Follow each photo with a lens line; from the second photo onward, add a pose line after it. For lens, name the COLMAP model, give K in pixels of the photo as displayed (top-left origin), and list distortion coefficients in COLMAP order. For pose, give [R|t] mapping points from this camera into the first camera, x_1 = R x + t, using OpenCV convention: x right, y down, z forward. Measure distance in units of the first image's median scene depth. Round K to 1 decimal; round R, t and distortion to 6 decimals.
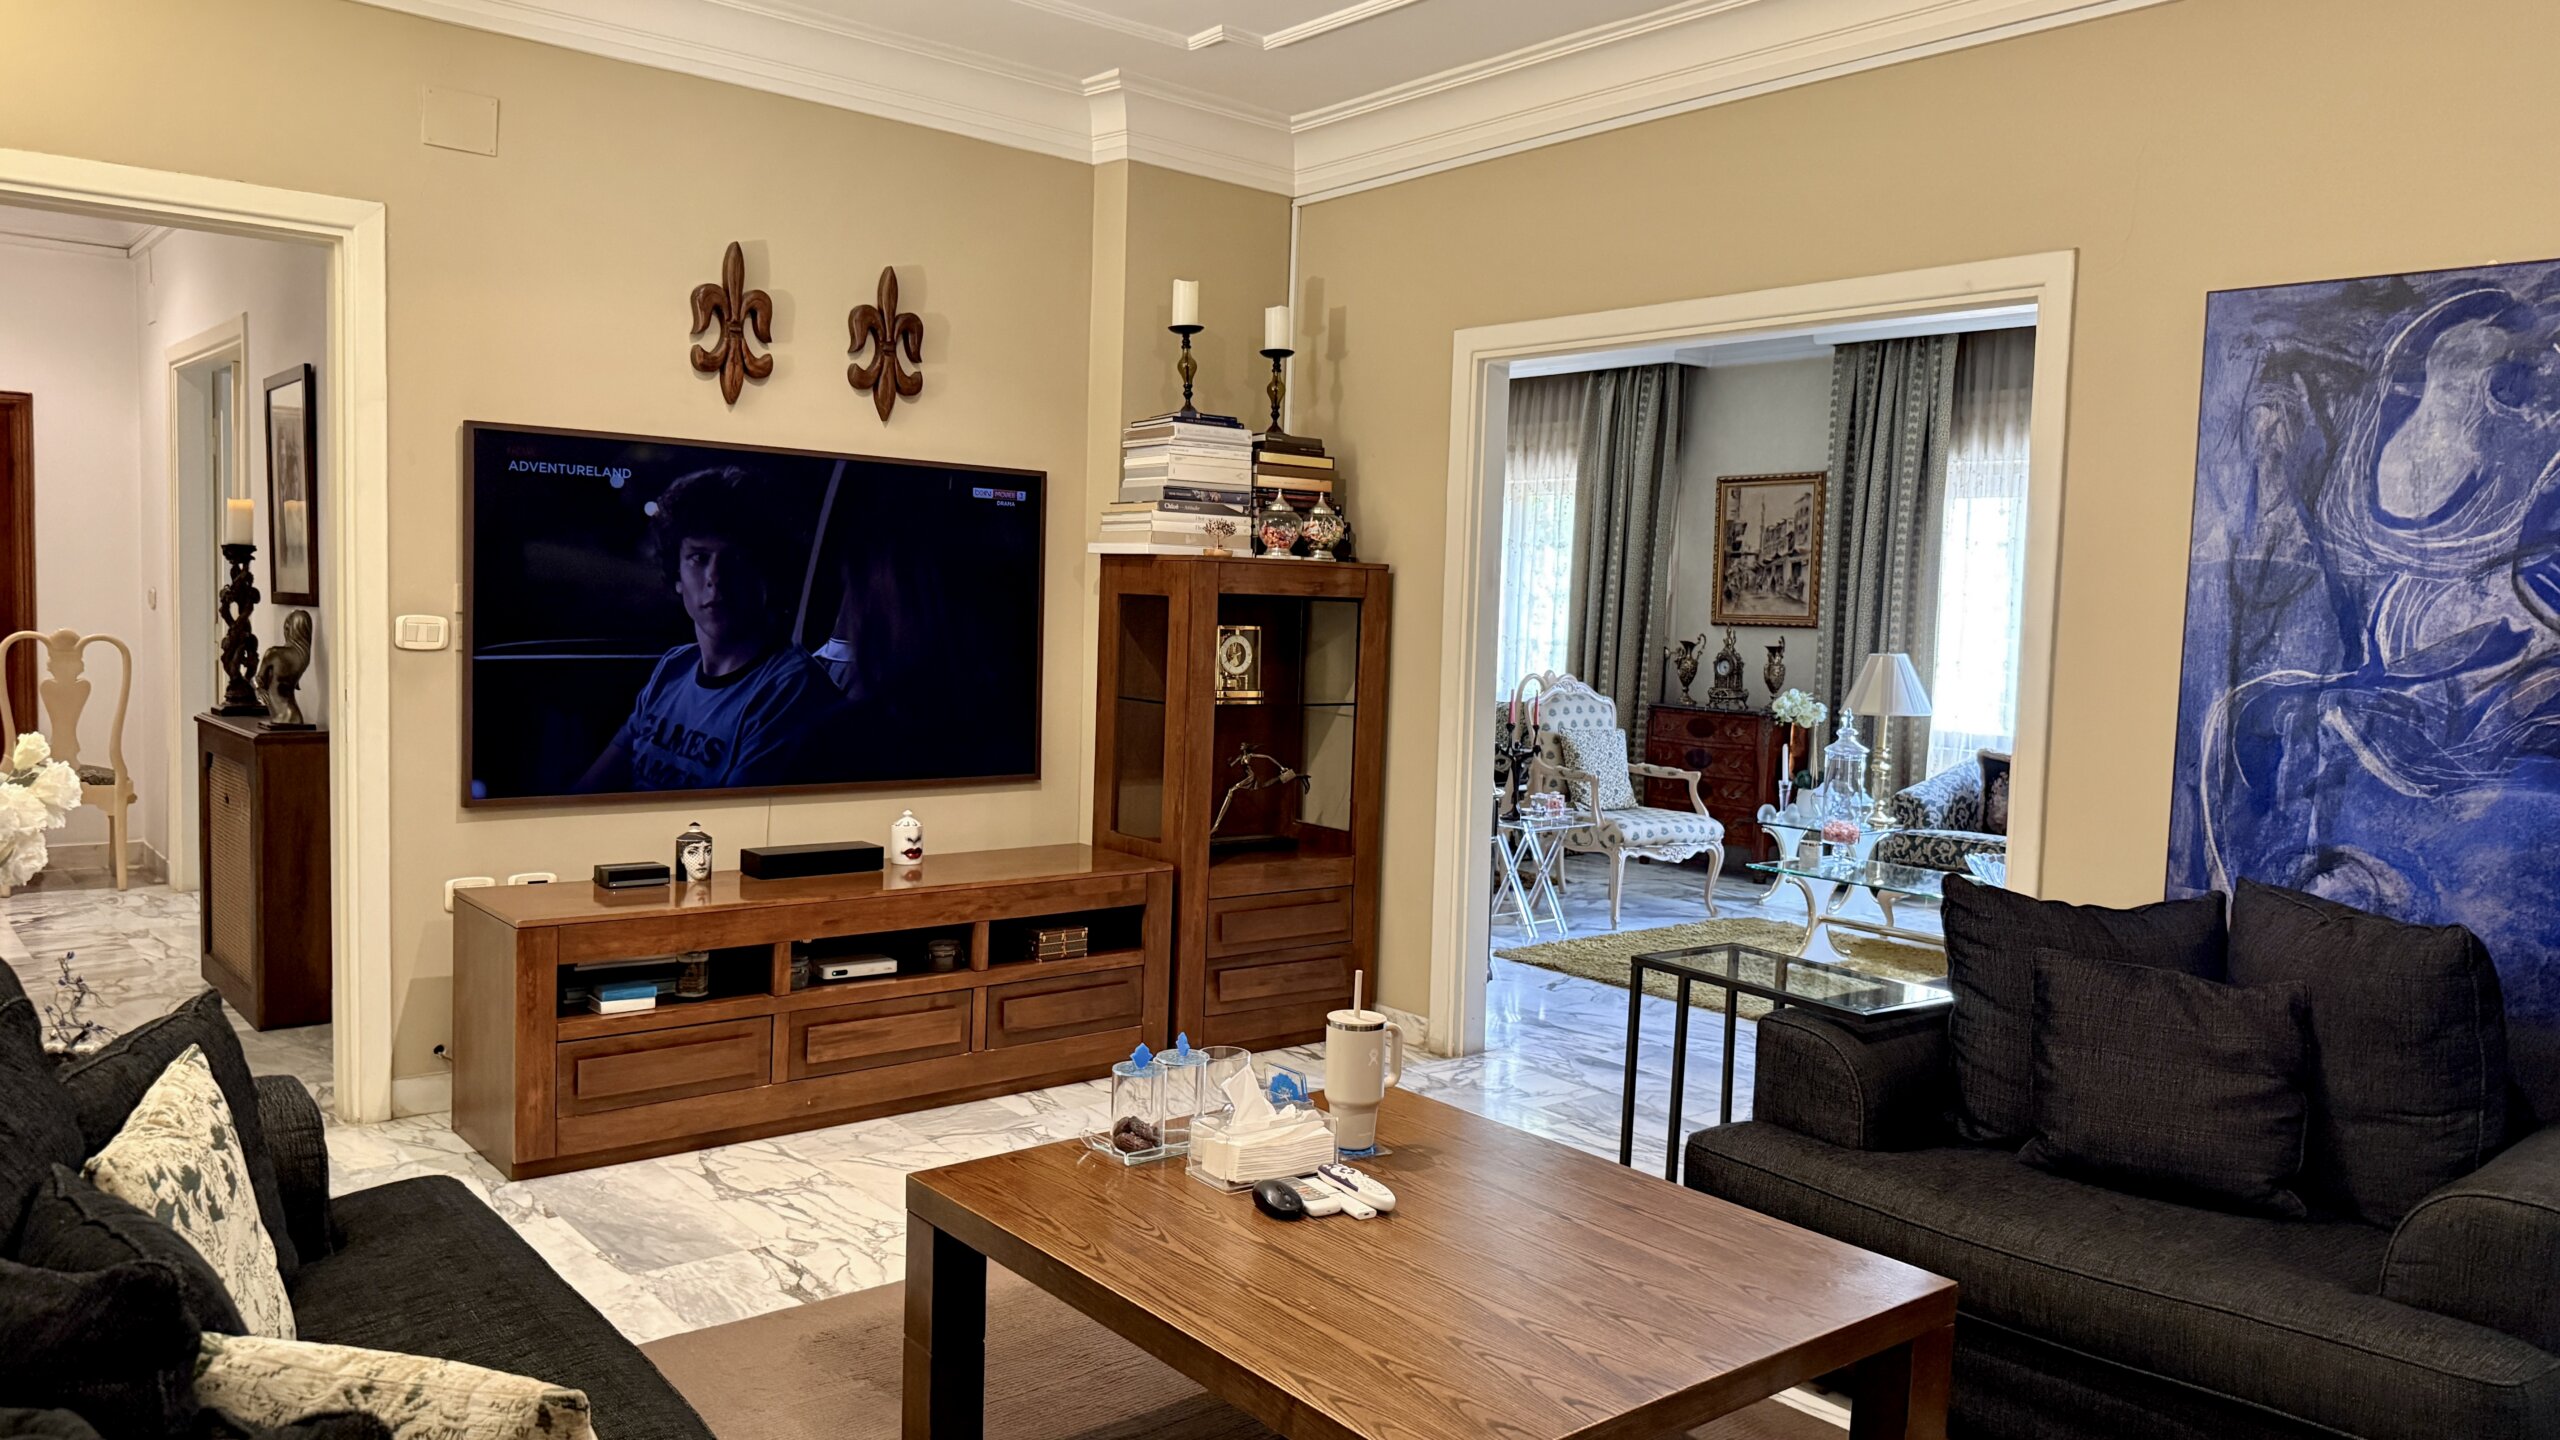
lens RADIAL K [[1760.6, 0, 1281.0], [0, 1760.6, 731.9], [0, 0, 1]] dist [-0.007653, -0.005111]
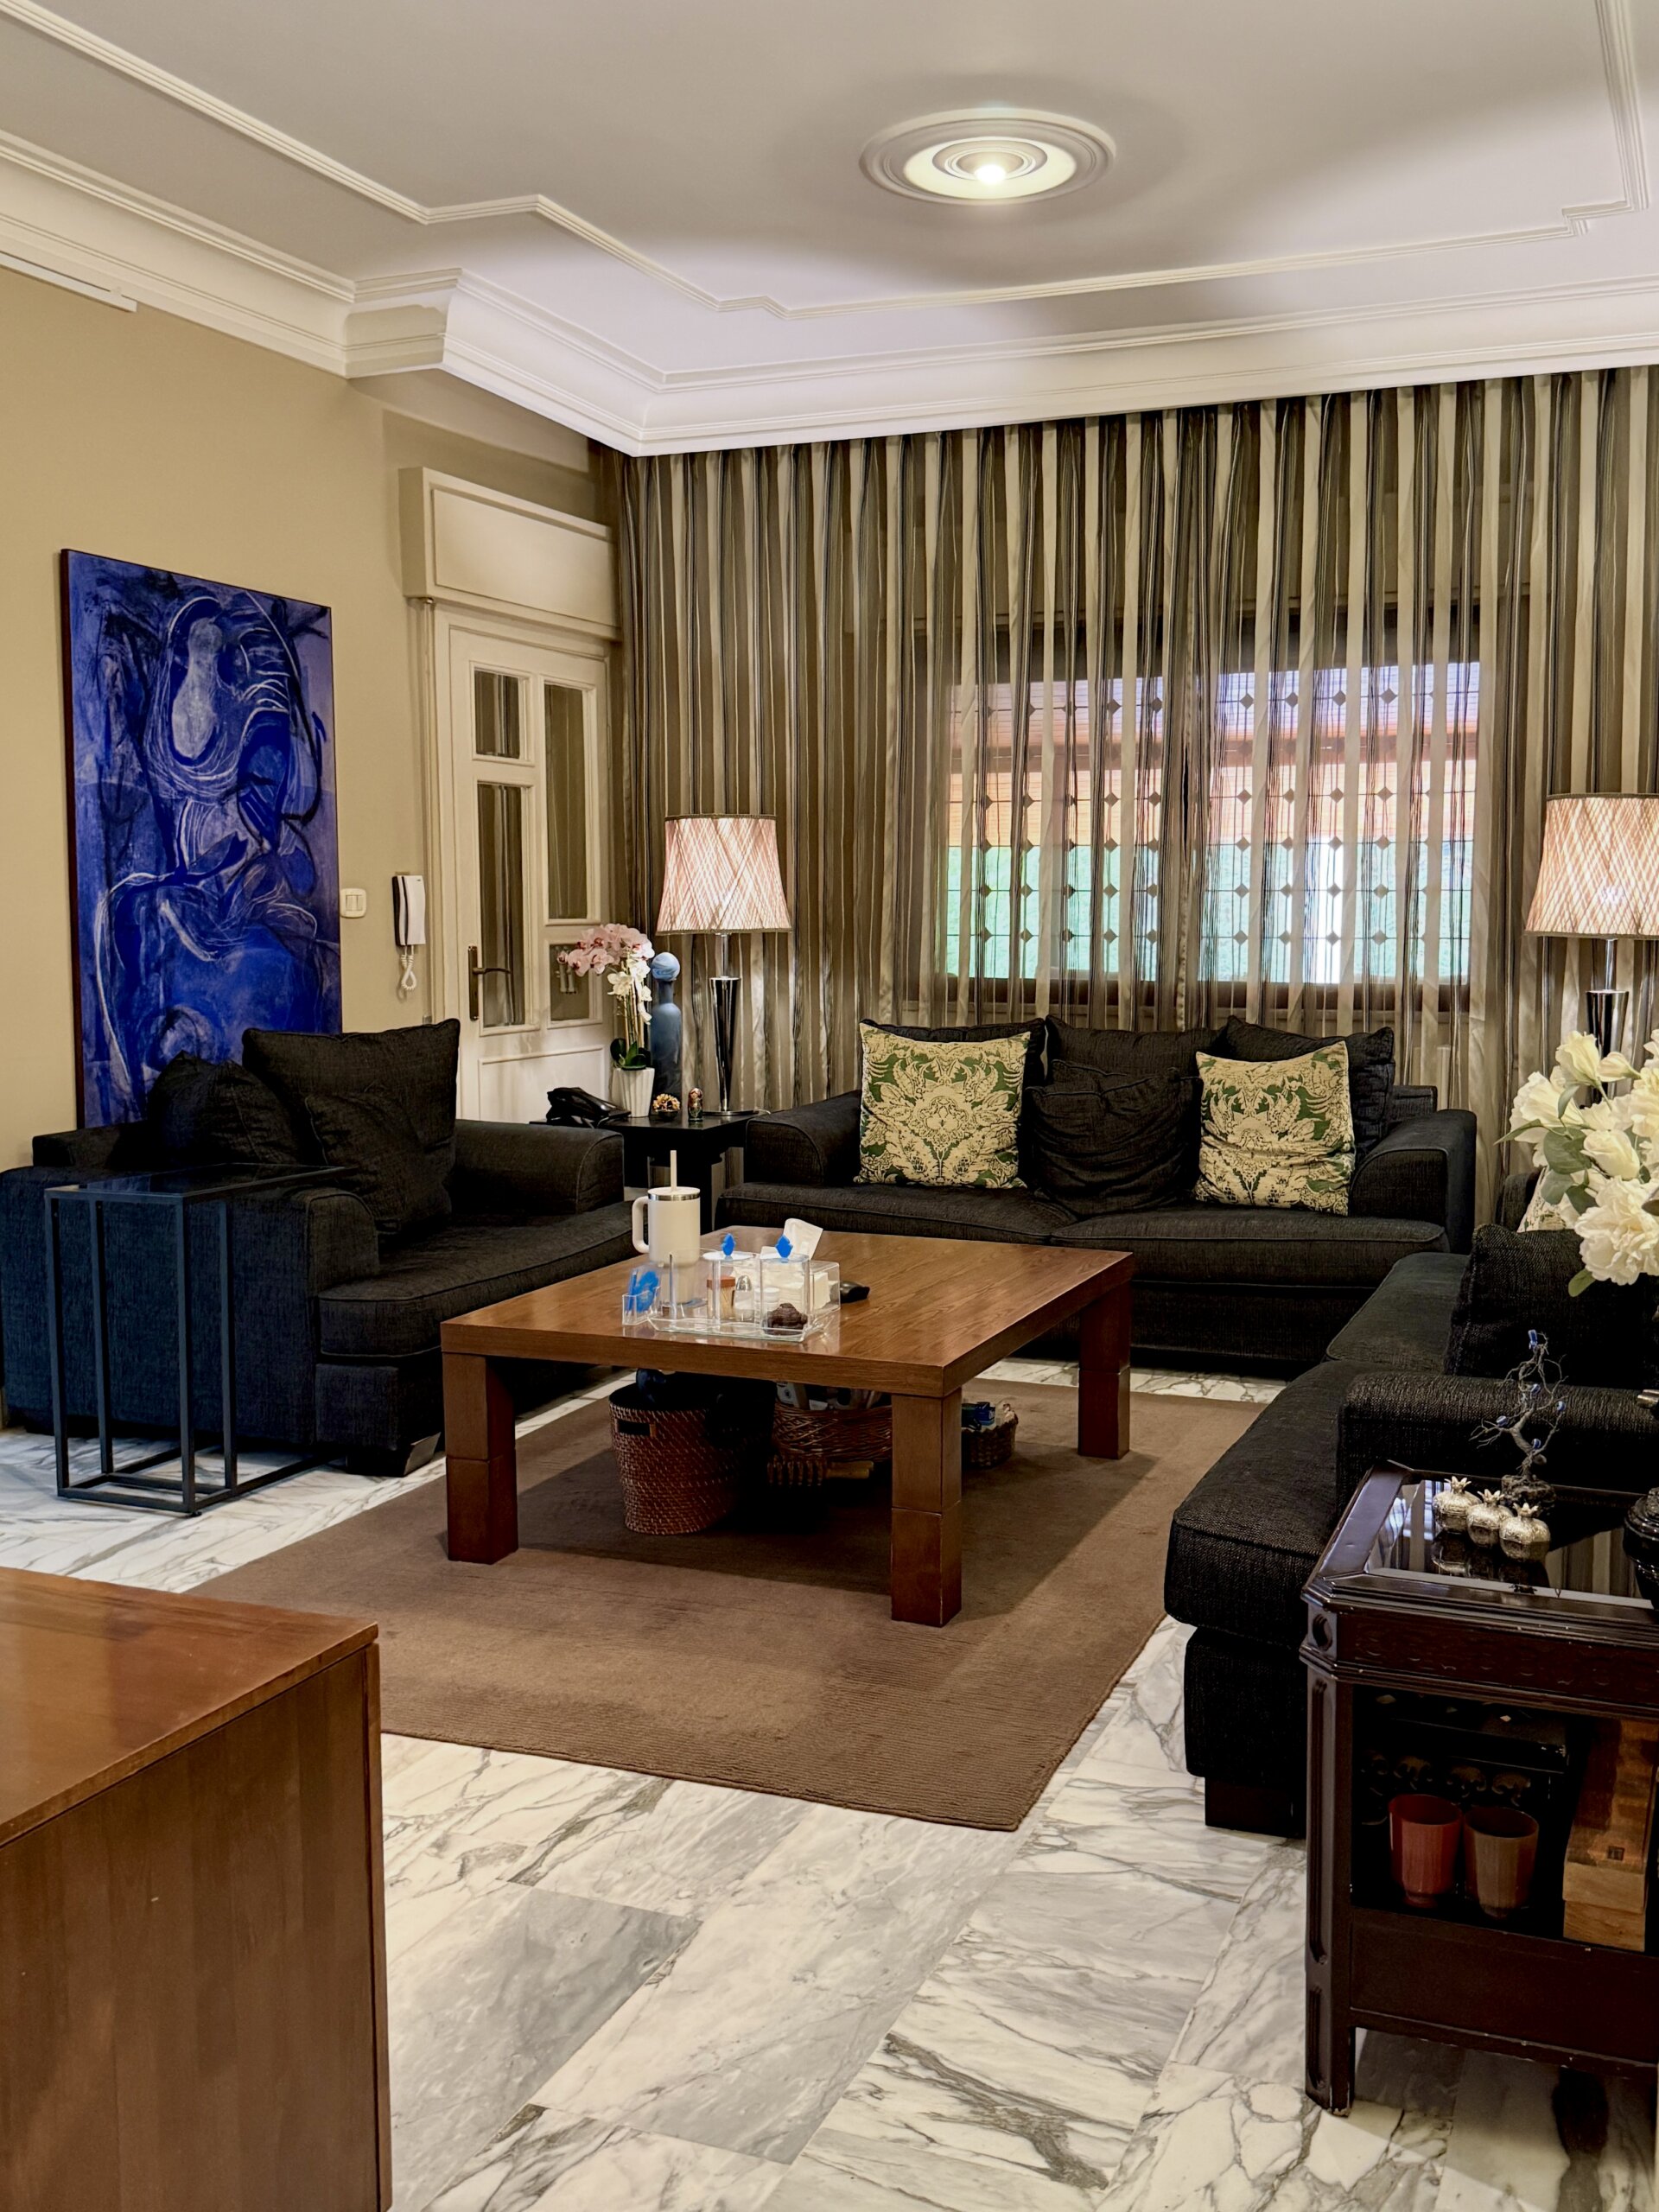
lens RADIAL K [[2163.4, 0, 830.5], [0, 2163.4, 1104.1], [0, 0, 1]] dist [-0.003183, 0.000000]
pose [[-0.465656, -0.124371, 0.876183, -1.064073], [0.040229, 0.986077, 0.161351, -0.104705], [-0.884051, 0.110382, -0.454170, 1.317868]]
